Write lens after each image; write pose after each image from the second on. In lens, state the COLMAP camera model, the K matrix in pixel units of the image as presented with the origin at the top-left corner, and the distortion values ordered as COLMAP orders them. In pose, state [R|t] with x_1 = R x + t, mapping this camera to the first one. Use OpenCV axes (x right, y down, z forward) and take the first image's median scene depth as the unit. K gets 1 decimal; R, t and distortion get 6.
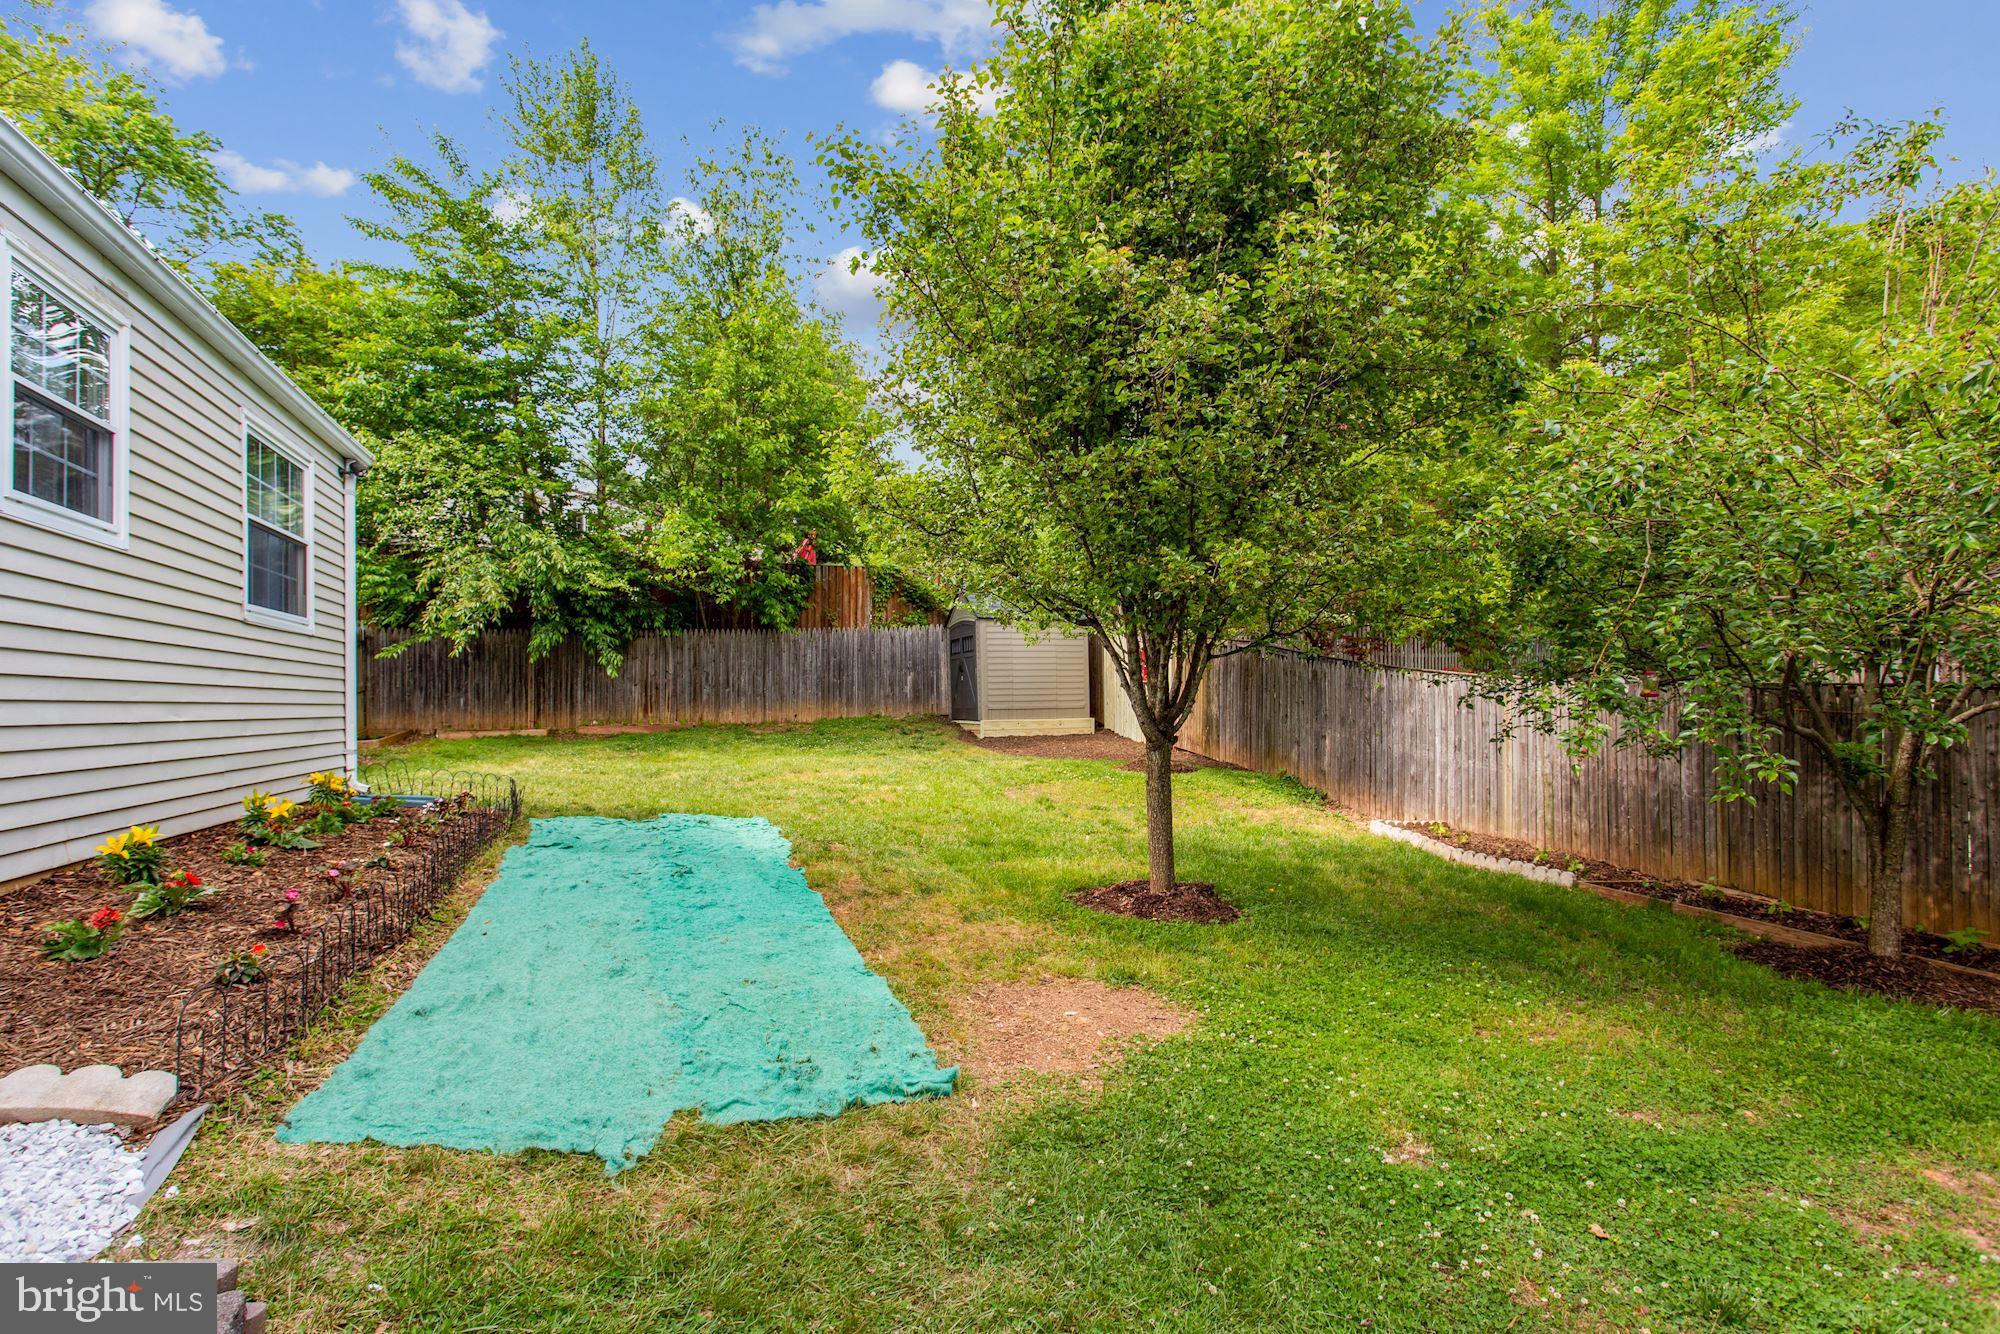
lens RADIAL K [[994.6, 0, 1035.9], [0, 994.6, 703.2], [0, 0, 1]] dist [-0.043974, 0.023395]
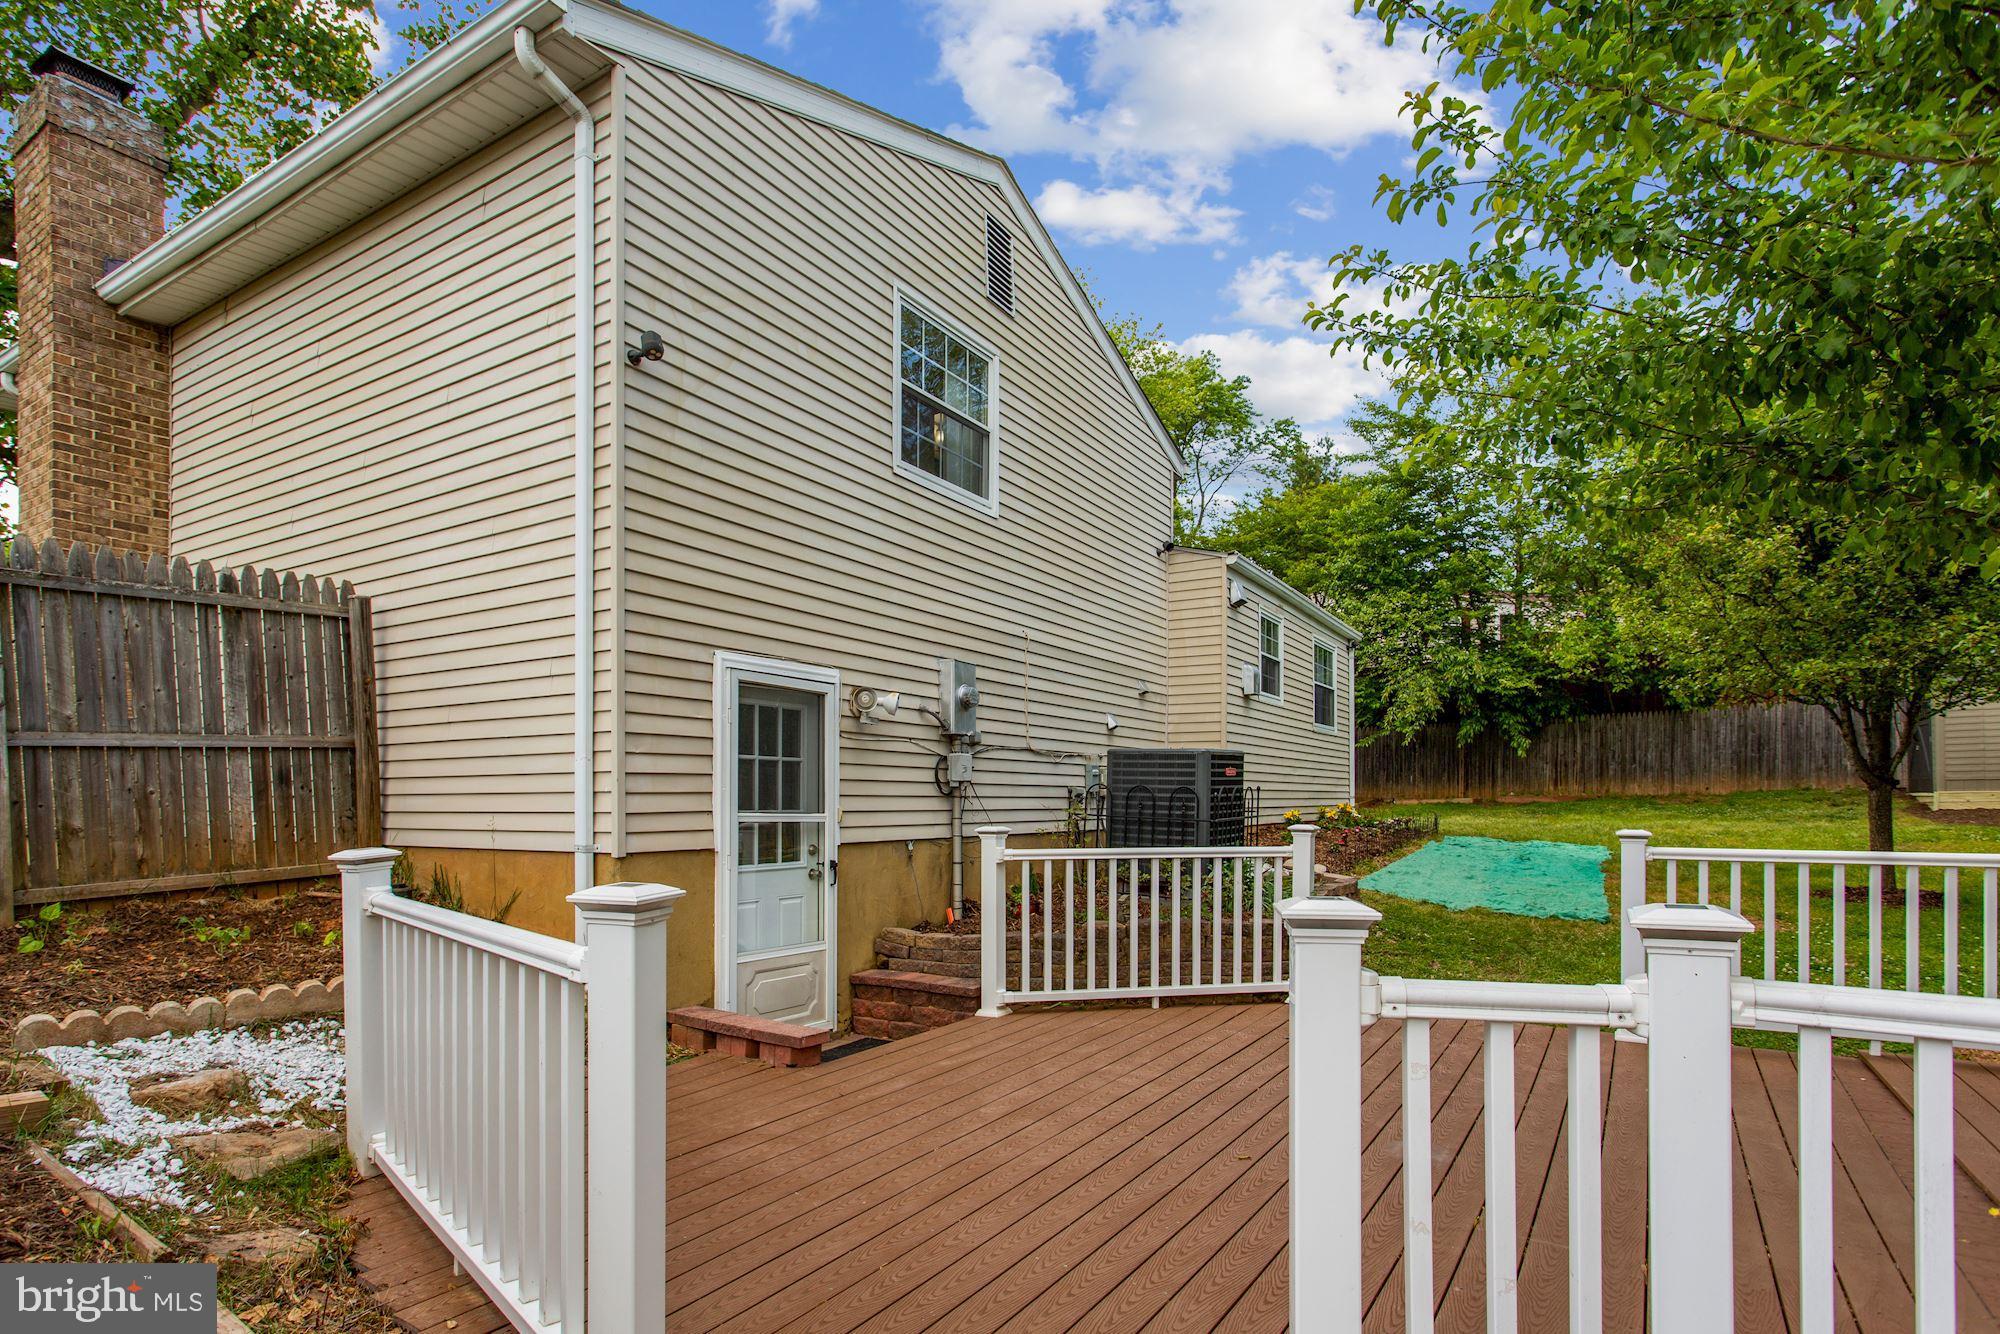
lens RADIAL K [[994.6, 0, 960.7], [0, 994.6, 819.1], [0, 0, 1]] dist [-0.043974, 0.023395]
pose [[0.572017, 0.020162, -0.819994, 0.202747], [0.002239, 0.999656, 0.026142, 0.019893], [0.820238, -0.016789, 0.571775, -0.330460]]
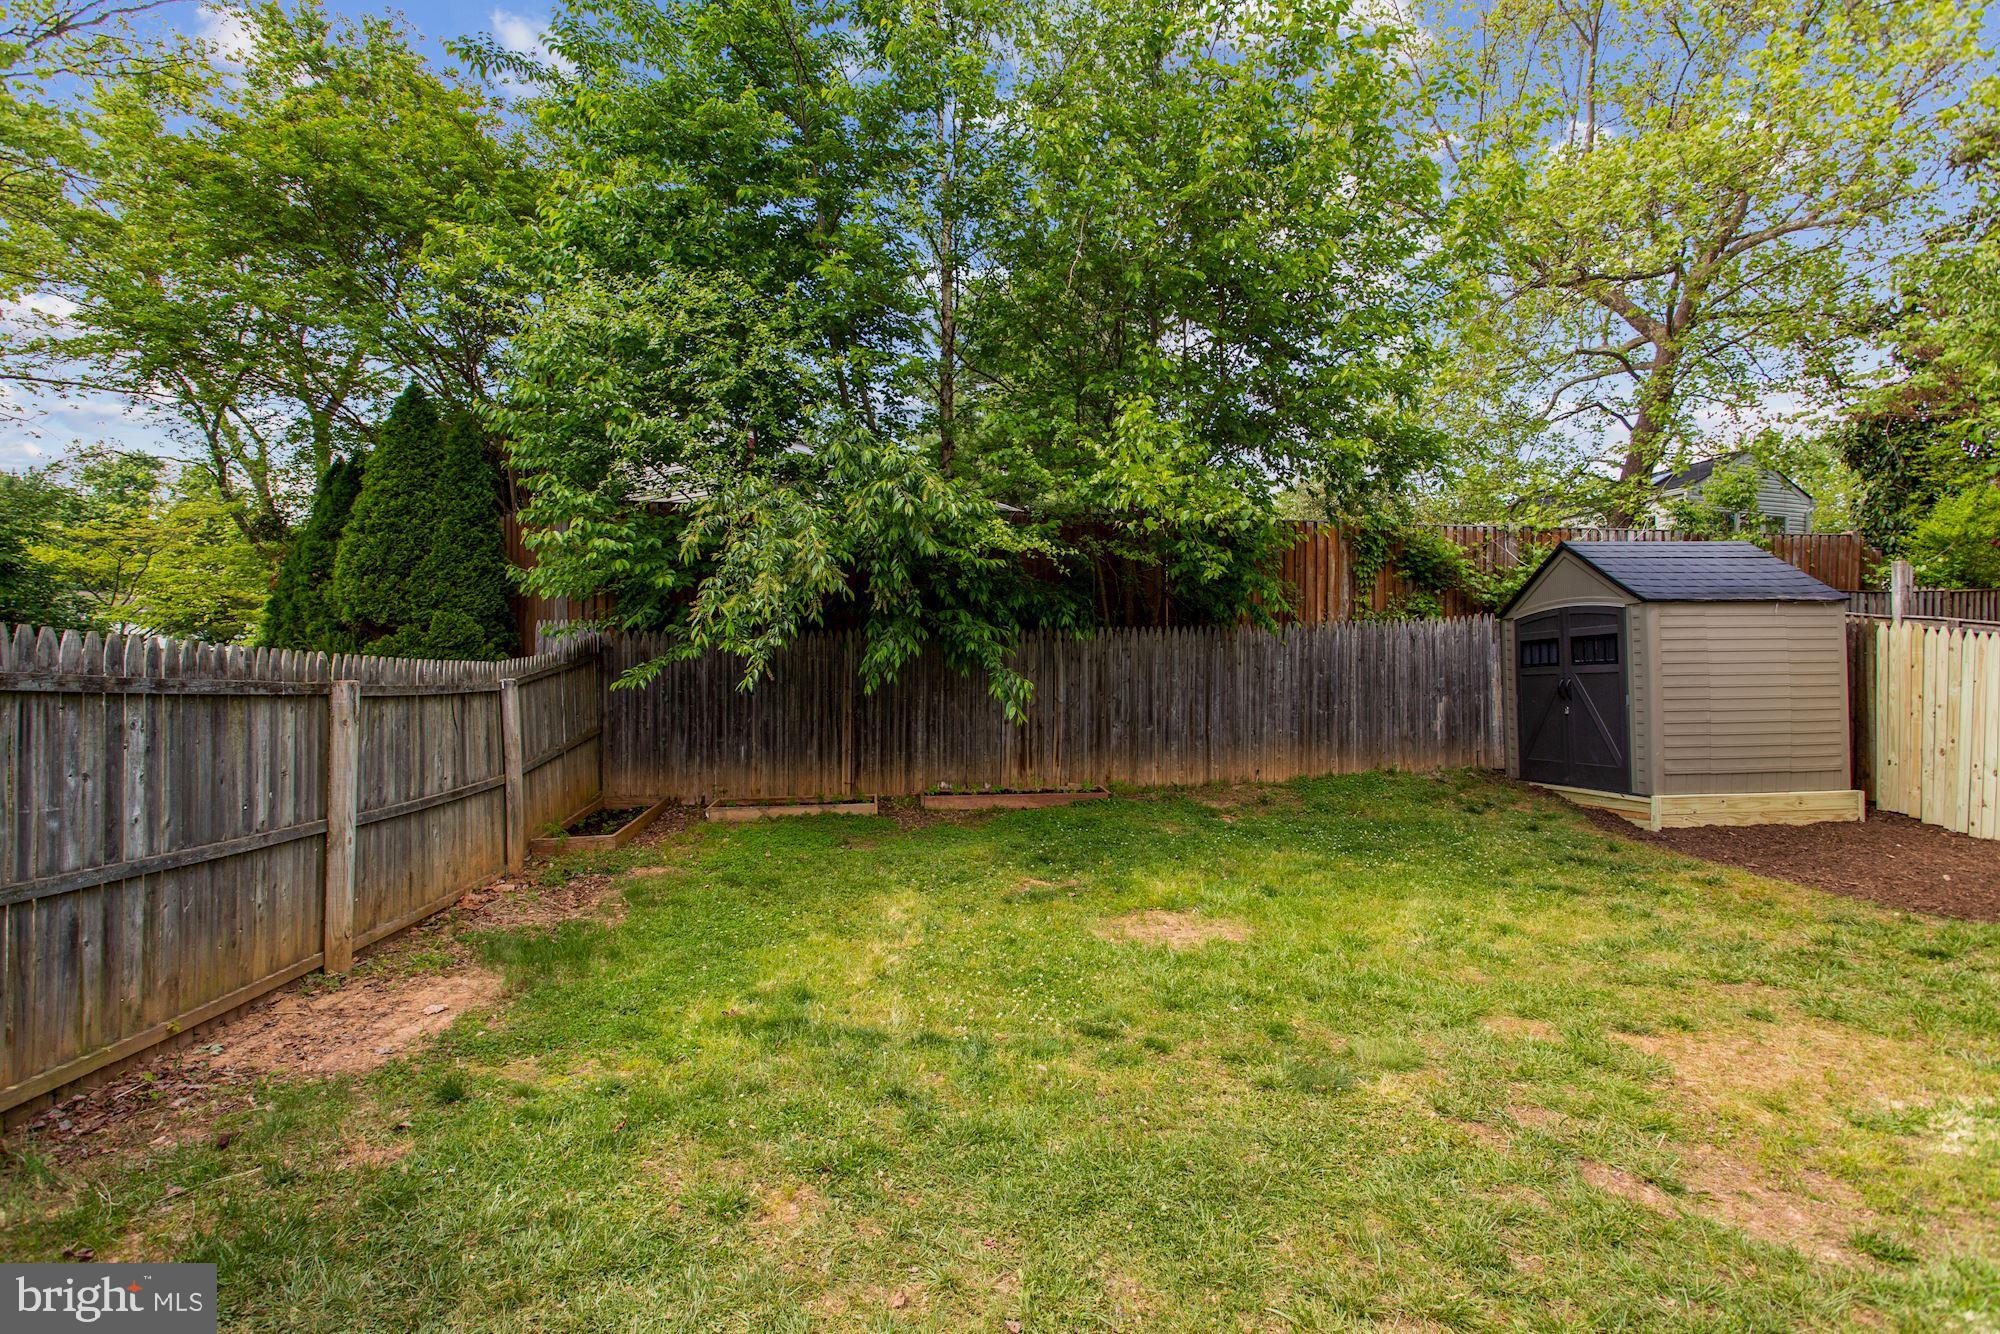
lens RADIAL K [[994.6, 0, 997.2], [0, 994.6, 688.3], [0, 0, 1]] dist [-0.043974, 0.023395]
pose [[0.970279, 0.000289, -0.241989, -0.310004], [-0.001905, 0.999977, -0.006446, -0.040970], [0.241982, 0.006715, 0.970258, 0.484475]]
